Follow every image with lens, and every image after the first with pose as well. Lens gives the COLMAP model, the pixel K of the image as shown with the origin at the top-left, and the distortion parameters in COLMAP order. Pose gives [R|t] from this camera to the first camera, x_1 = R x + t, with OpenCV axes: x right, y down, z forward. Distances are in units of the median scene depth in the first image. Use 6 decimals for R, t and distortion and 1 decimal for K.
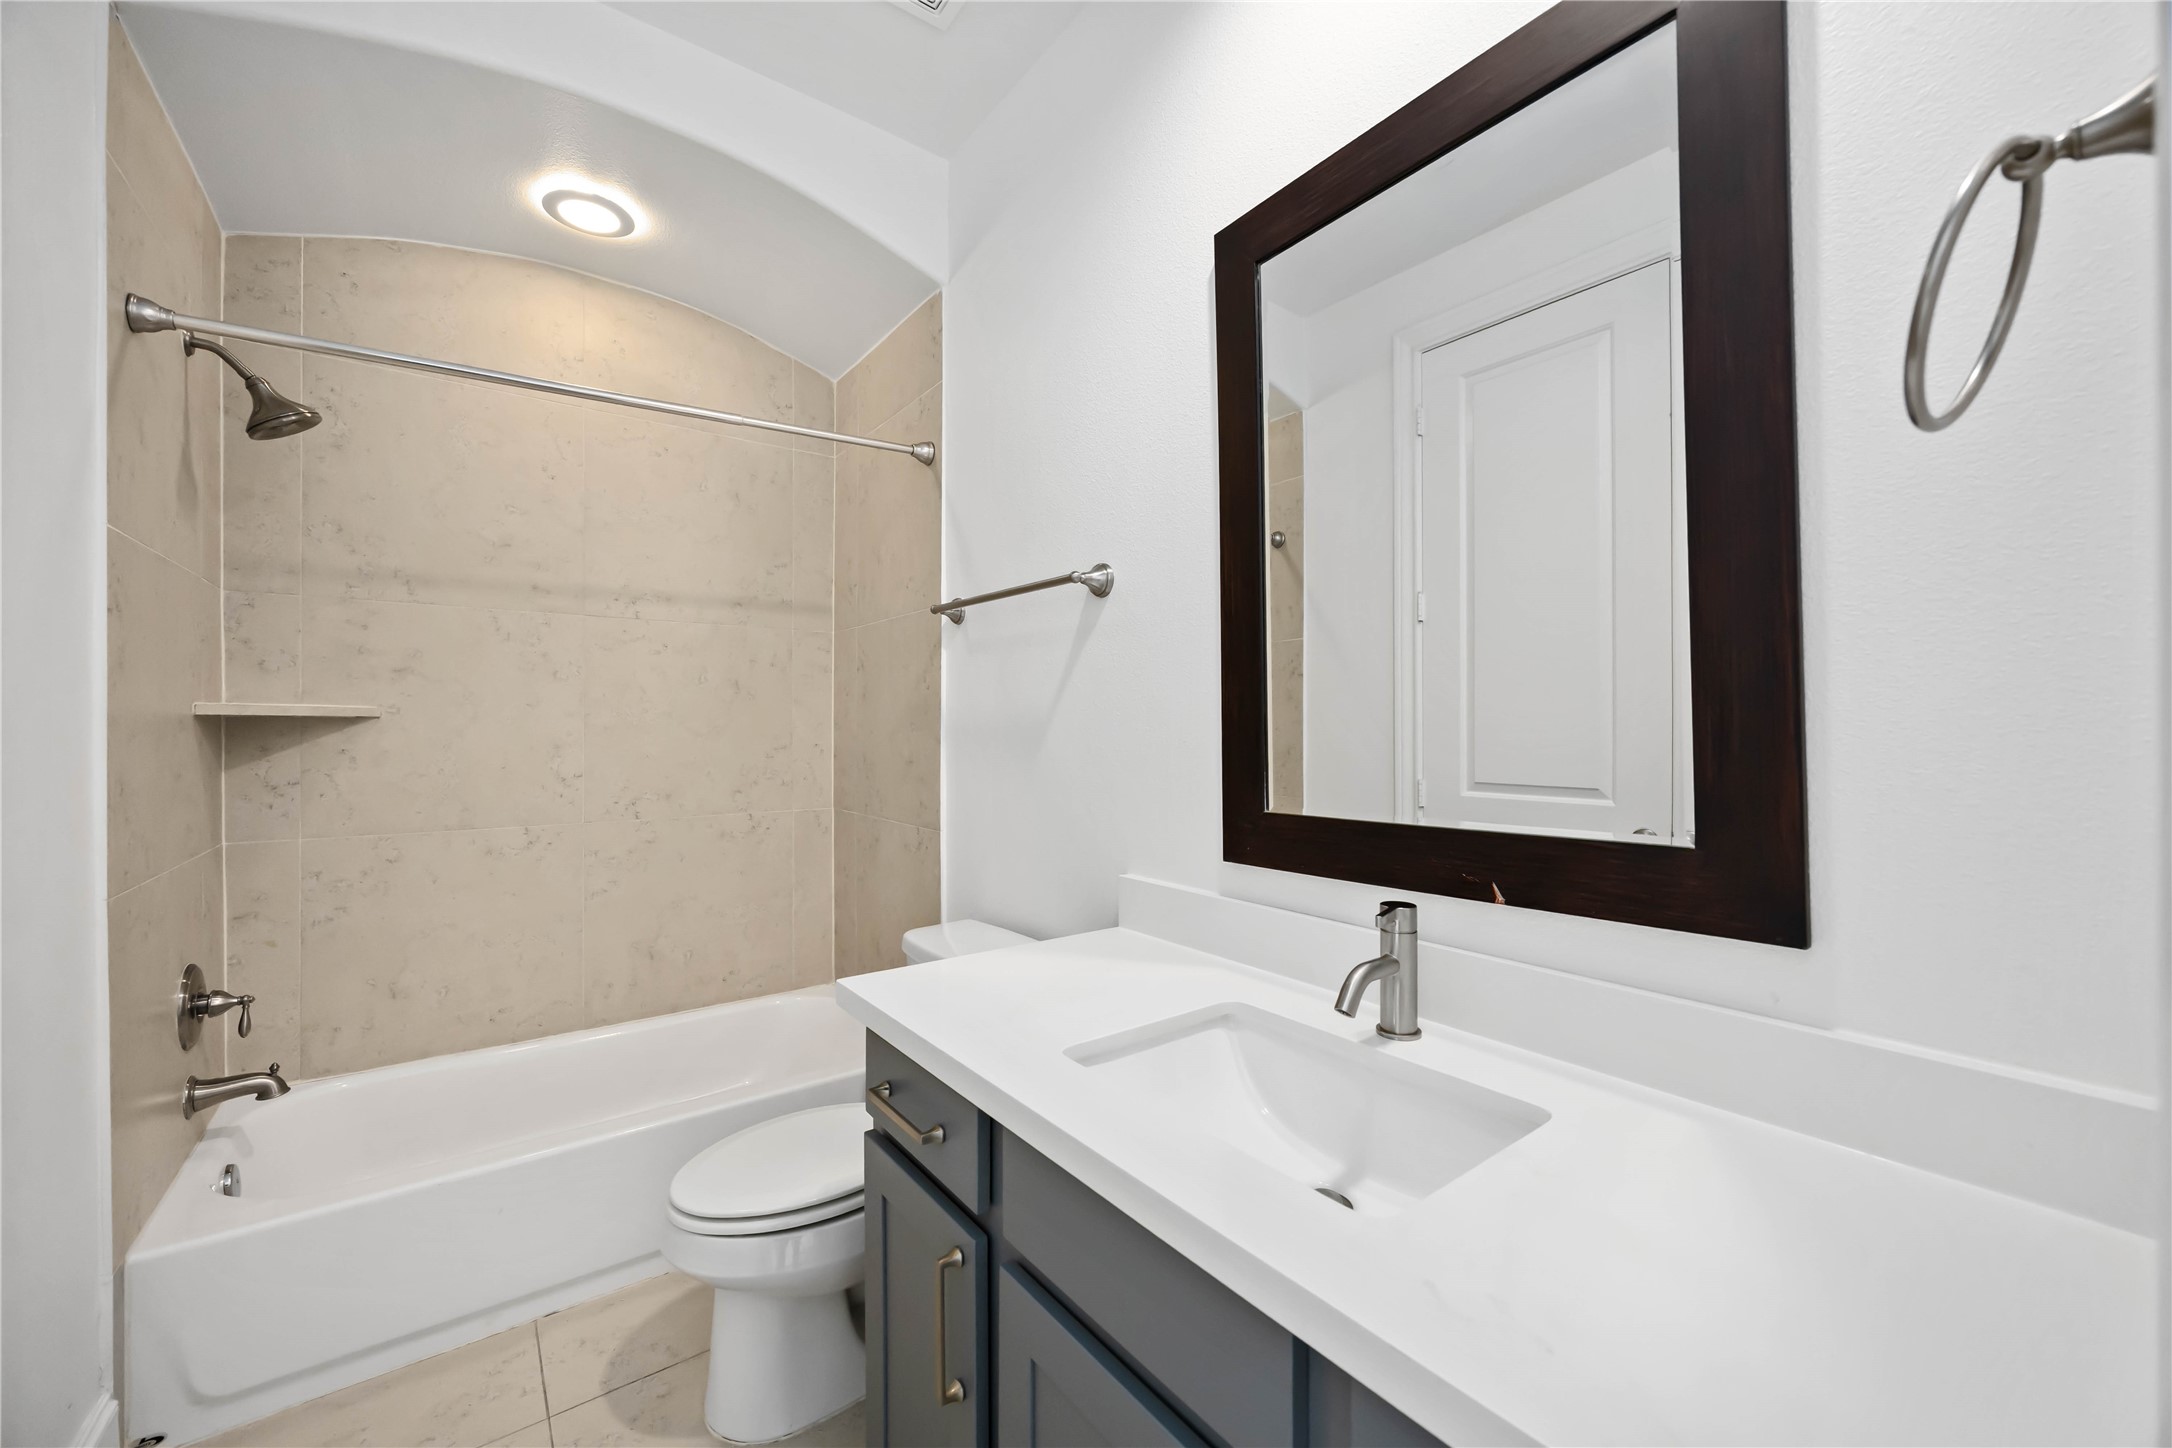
lens RADIAL K [[831.0, 0, 1070.9], [0, 831.0, 720.0], [0, 0, 1]] dist [-0.005343, 0.000328]
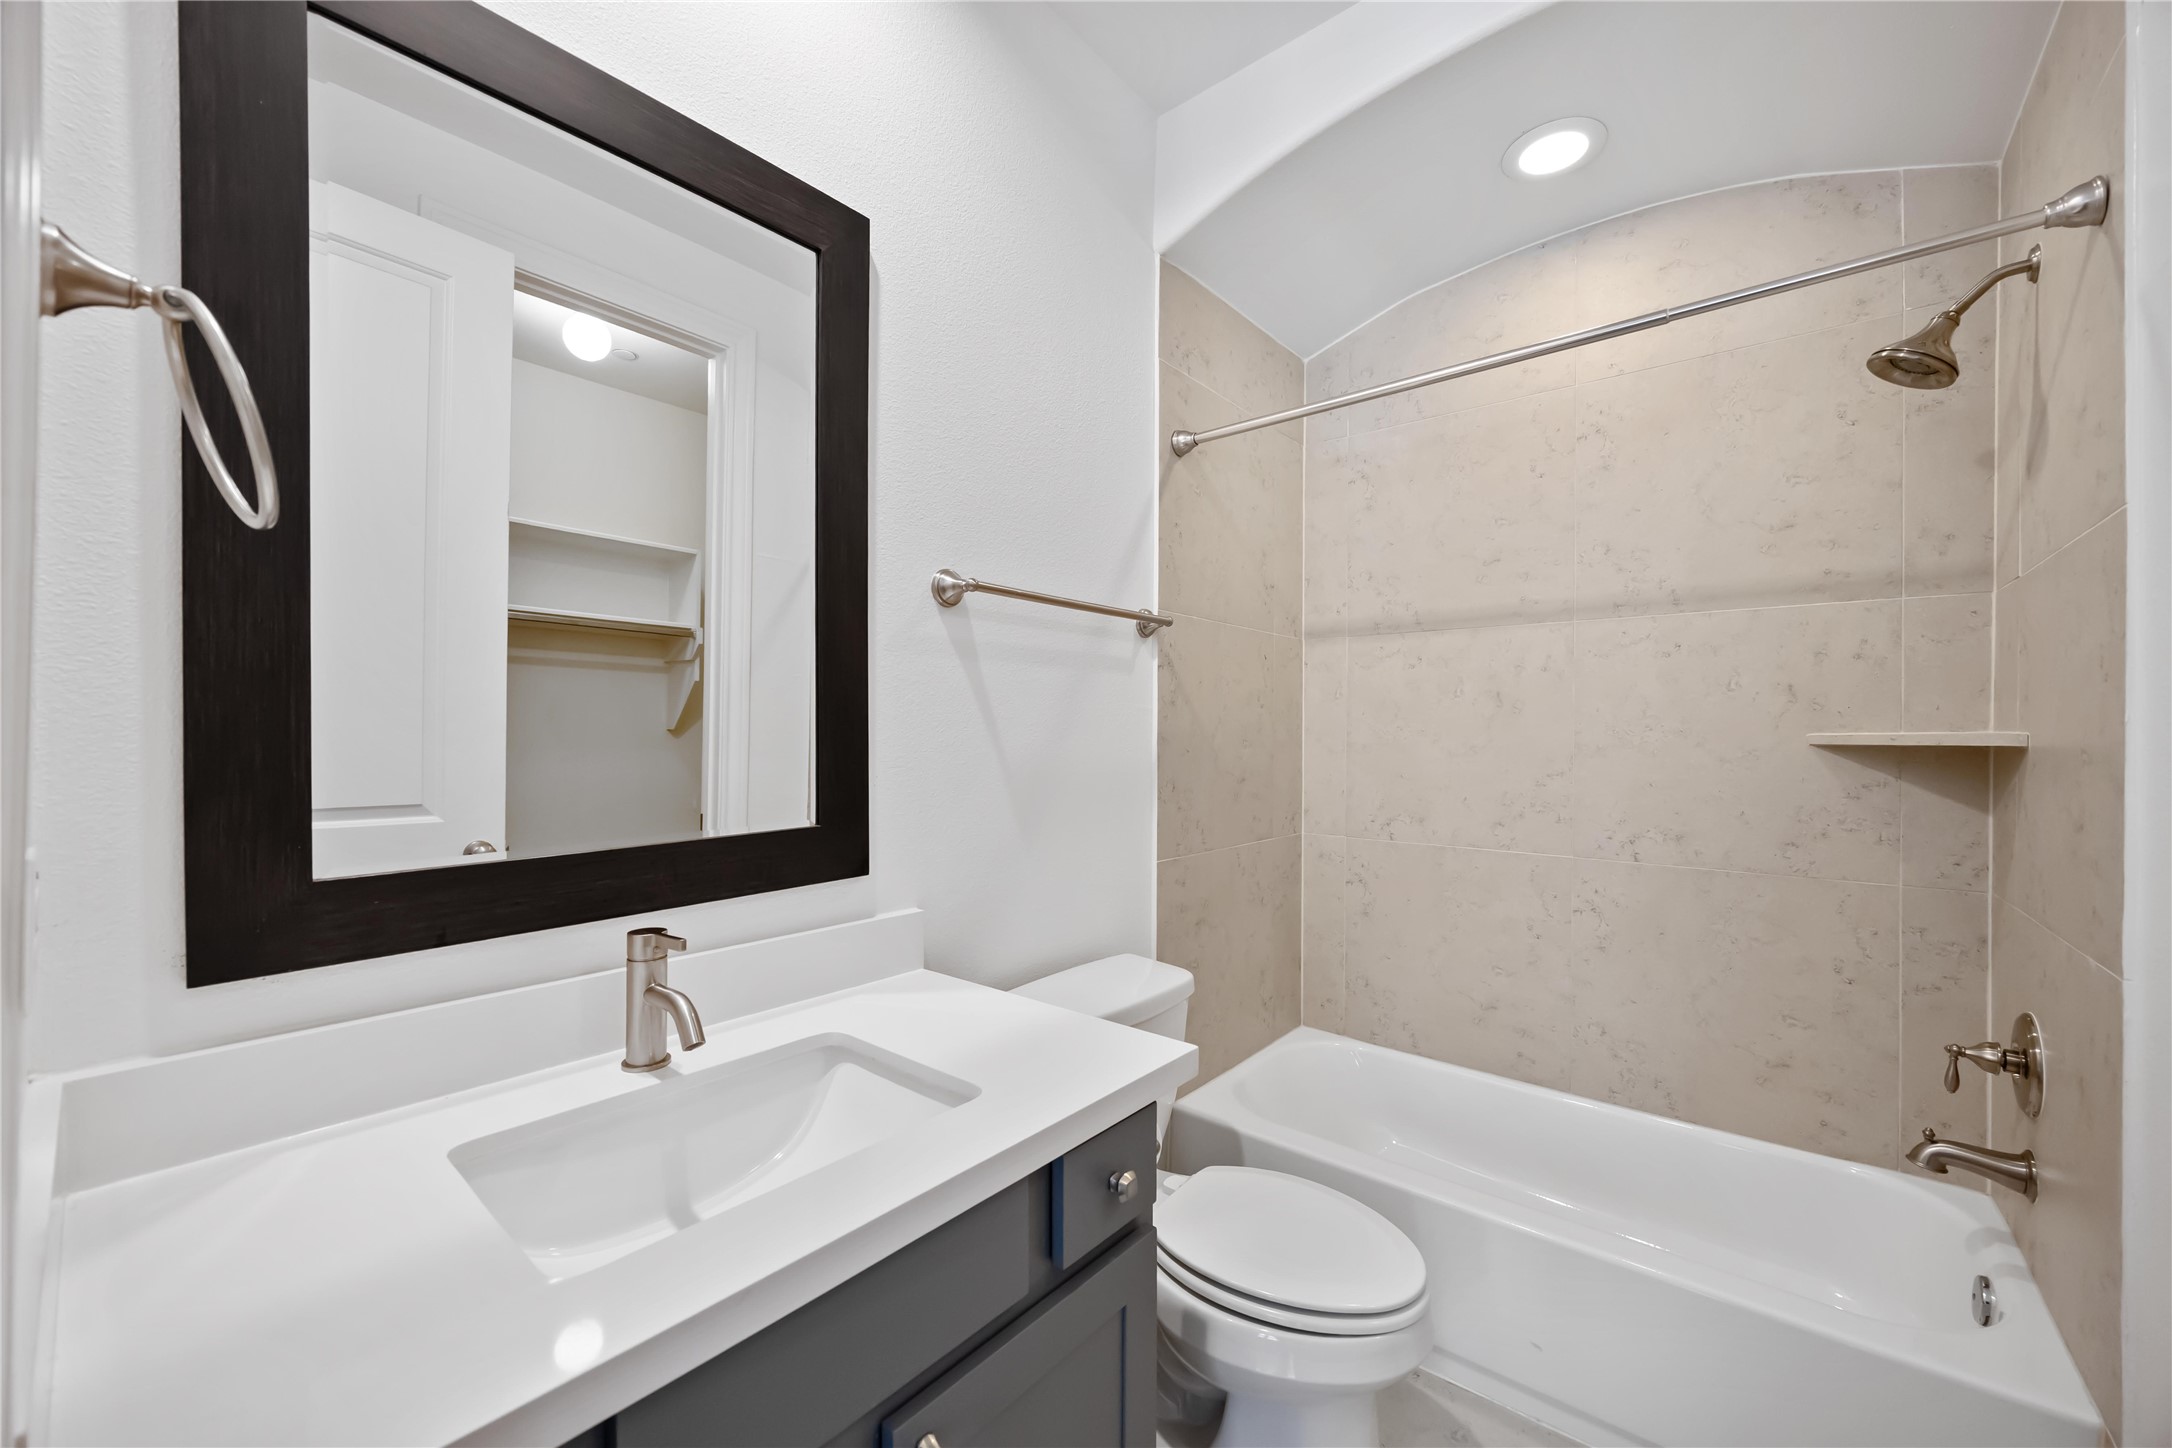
lens RADIAL K [[831.0, 0, 1072.5], [0, 831.0, 733.4], [0, 0, 1]] dist [-0.005343, 0.000328]
pose [[-0.229428, 0.000882, 0.973325, -0.719142], [-0.009673, 0.999948, -0.003186, -0.001300], [-0.973277, -0.010146, -0.229408, 0.851698]]
